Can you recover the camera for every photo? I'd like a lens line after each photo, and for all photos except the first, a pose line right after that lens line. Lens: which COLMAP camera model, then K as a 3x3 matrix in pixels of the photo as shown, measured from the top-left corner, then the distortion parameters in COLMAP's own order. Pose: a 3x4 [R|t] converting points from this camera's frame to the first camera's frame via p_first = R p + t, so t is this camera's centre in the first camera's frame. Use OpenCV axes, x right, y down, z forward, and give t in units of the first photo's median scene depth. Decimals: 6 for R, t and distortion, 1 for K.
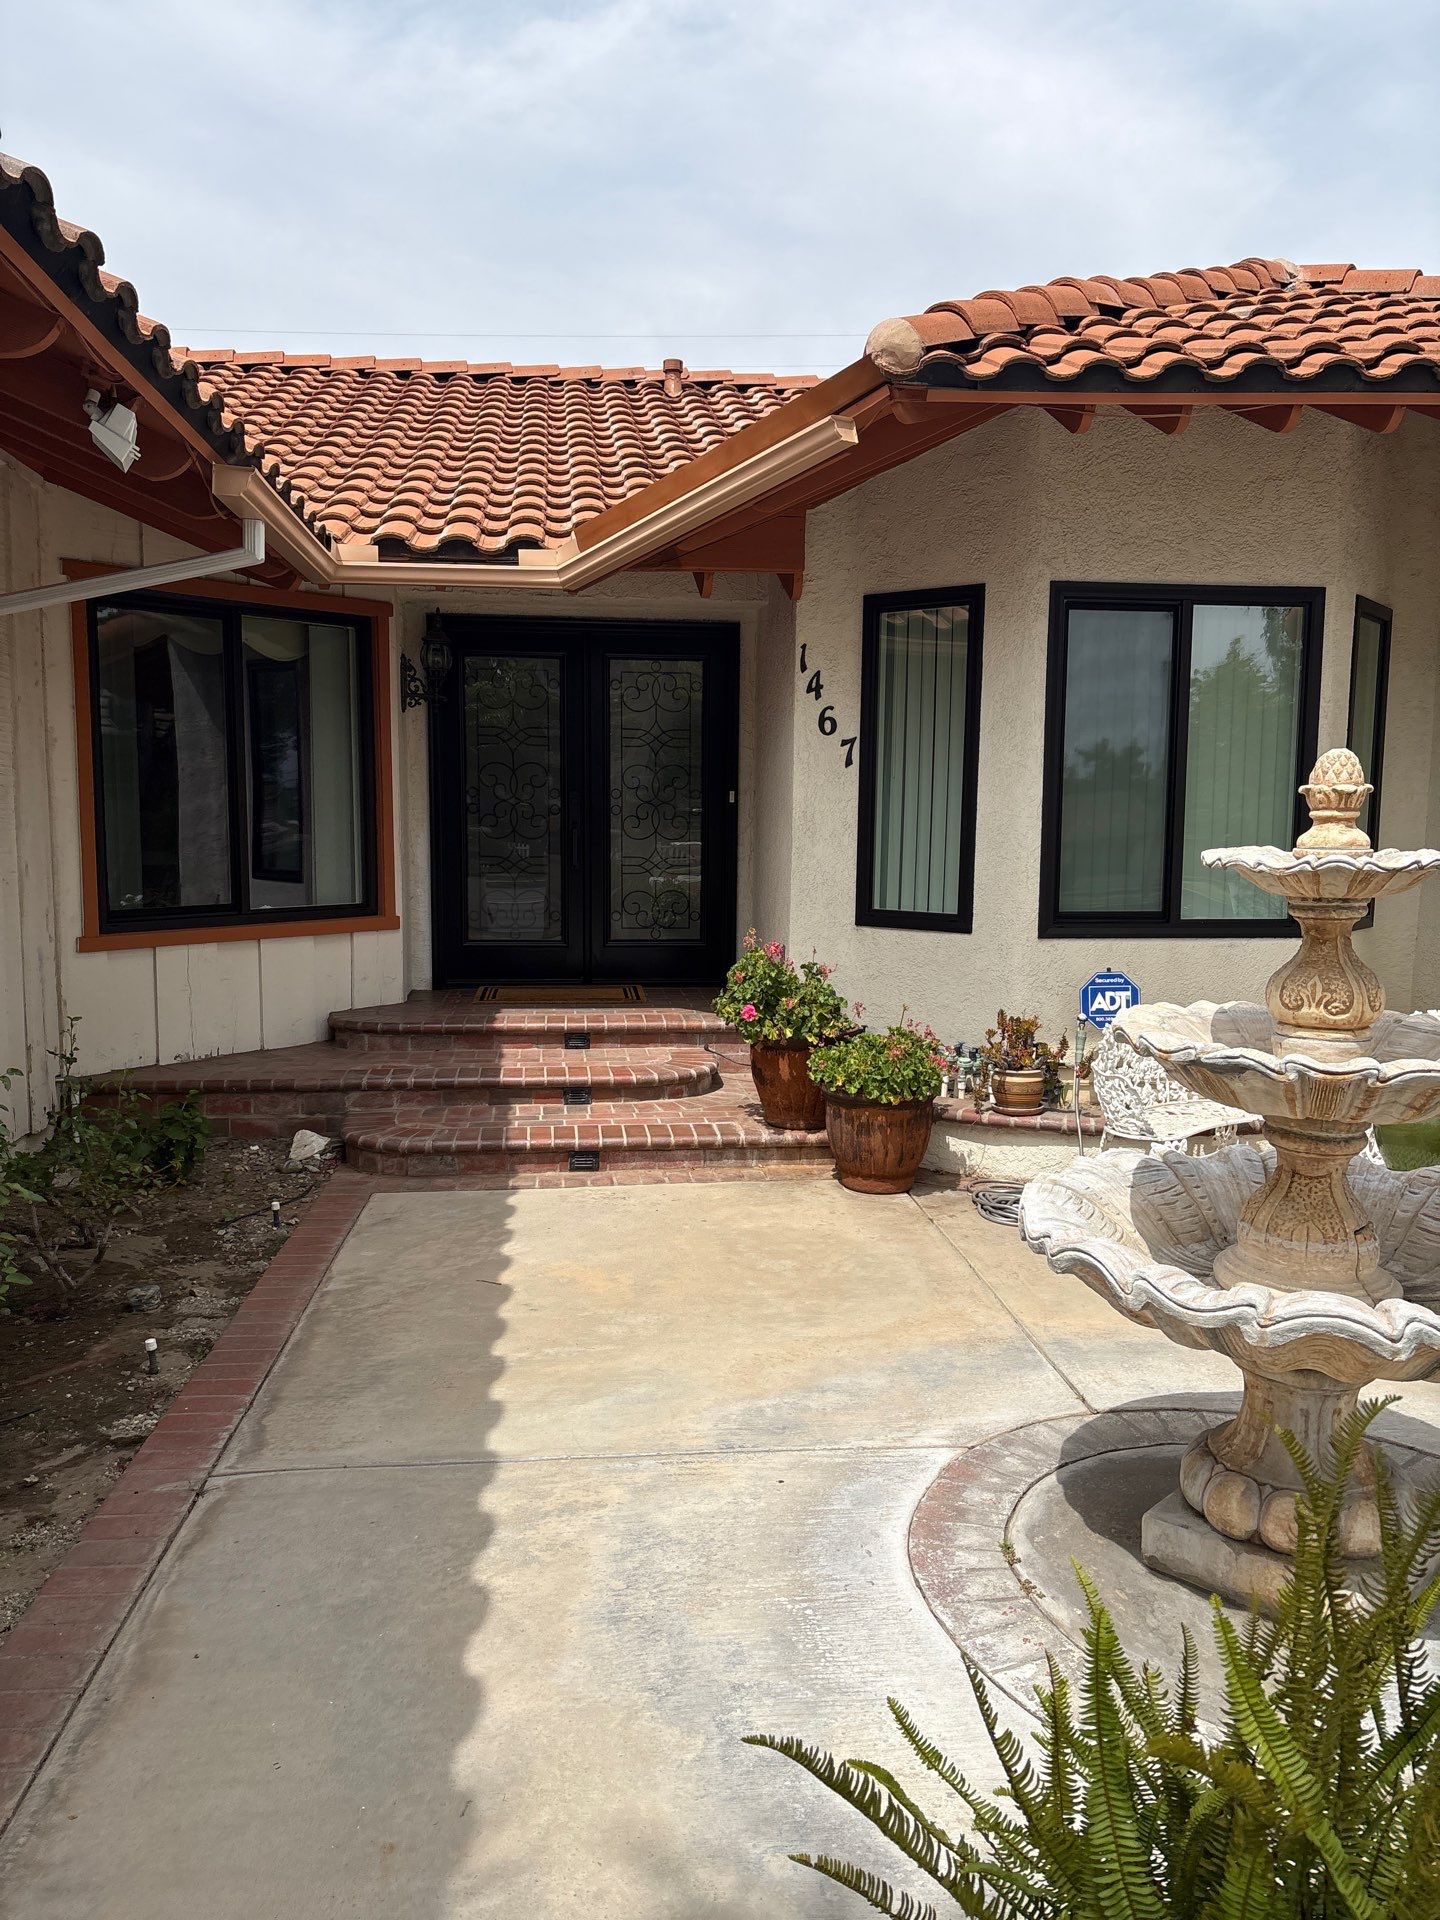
lens RADIAL K [[1490.8, 0, 724.0], [0, 1490.8, 978.1], [0, 0, 1]] dist [0.048842, -0.012592]
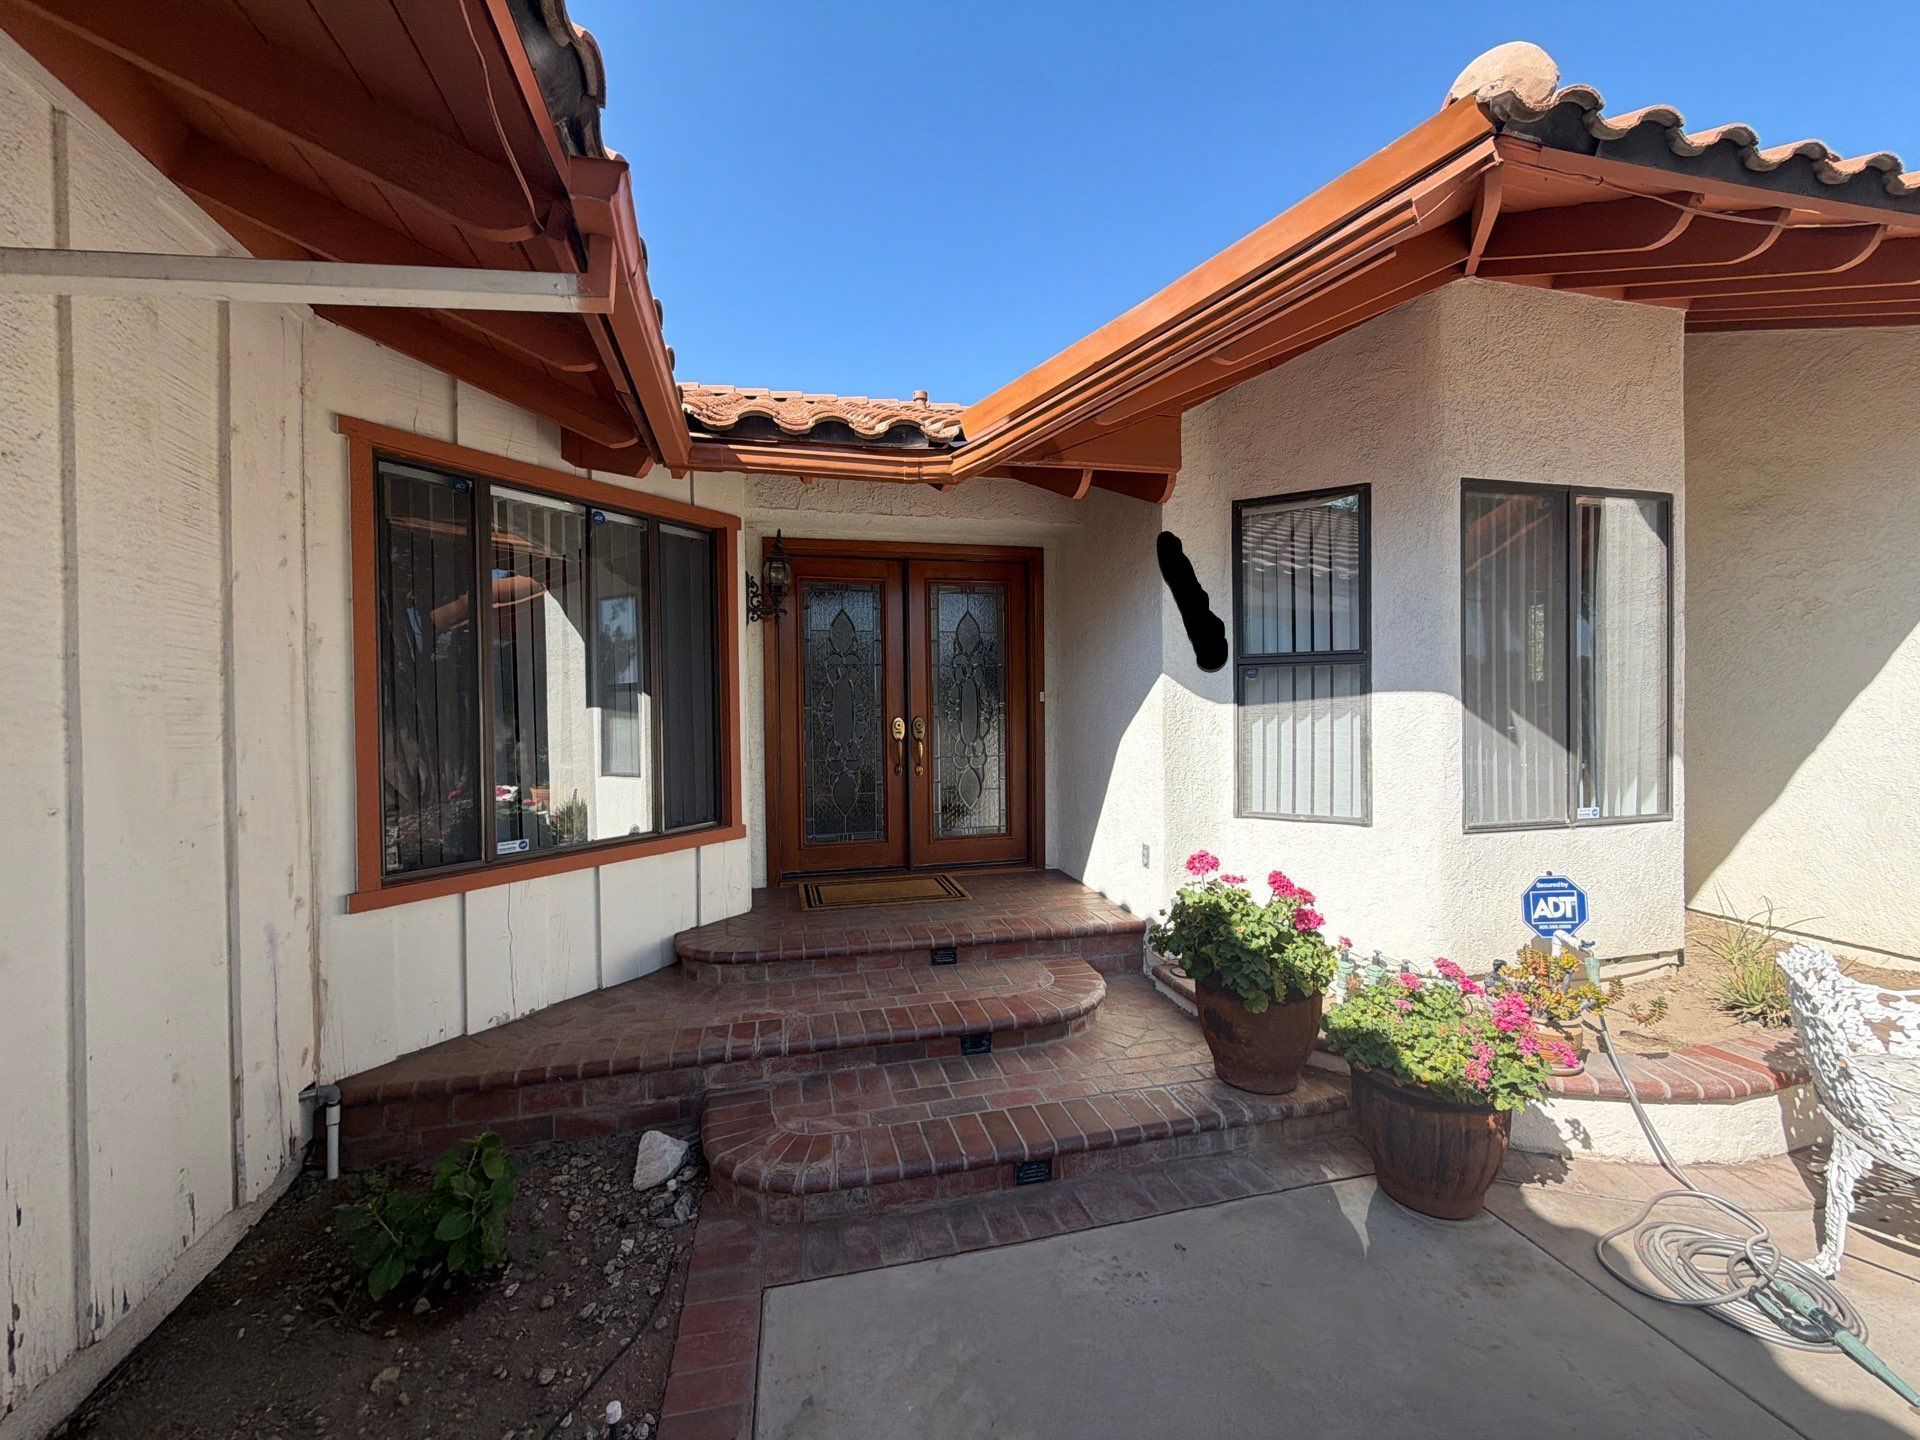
lens RADIAL K [[781.9, 0, 960.0], [0, 781.9, 720.0], [0, 0, 1]] dist [0.002754, 0.000429]
pose [[0.992030, -0.020517, 0.124316, -0.194875], [0.032866, 0.994632, -0.098115, -0.076268], [-0.121636, 0.101419, 0.987380, 0.646518]]
